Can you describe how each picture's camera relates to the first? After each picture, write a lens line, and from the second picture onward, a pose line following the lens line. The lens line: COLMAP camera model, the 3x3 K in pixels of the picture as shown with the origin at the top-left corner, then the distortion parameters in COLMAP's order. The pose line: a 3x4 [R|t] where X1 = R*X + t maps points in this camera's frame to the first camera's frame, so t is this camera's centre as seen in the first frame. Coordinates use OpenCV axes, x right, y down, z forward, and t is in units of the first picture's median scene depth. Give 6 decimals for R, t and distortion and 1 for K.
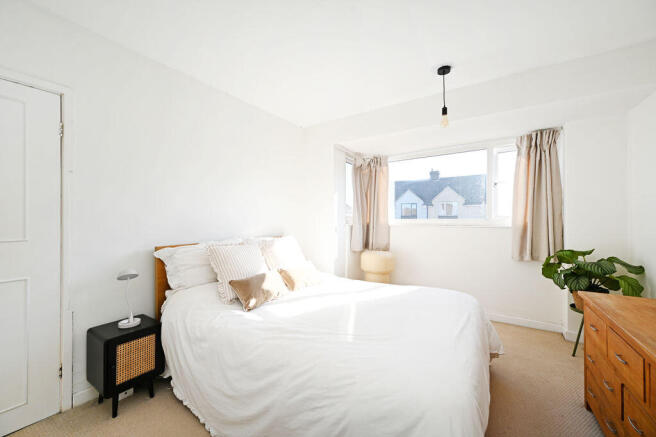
lens RADIAL K [[254.5, 0, 328.0], [0, 254.5, 218.5], [0, 0, 1]] dist [-0.000916, 0.000007]
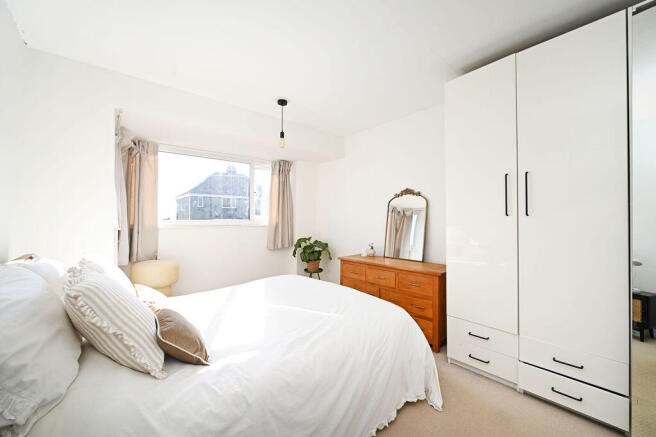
lens RADIAL K [[254.5, 0, 328.0], [0, 254.5, 218.5], [0, 0, 1]] dist [-0.000916, 0.000007]
pose [[0.283349, 0.002193, 0.959014, -0.508134], [0.001317, 0.999996, -0.002676, -0.001692], [-0.959016, 0.002021, 0.283345, 0.311579]]
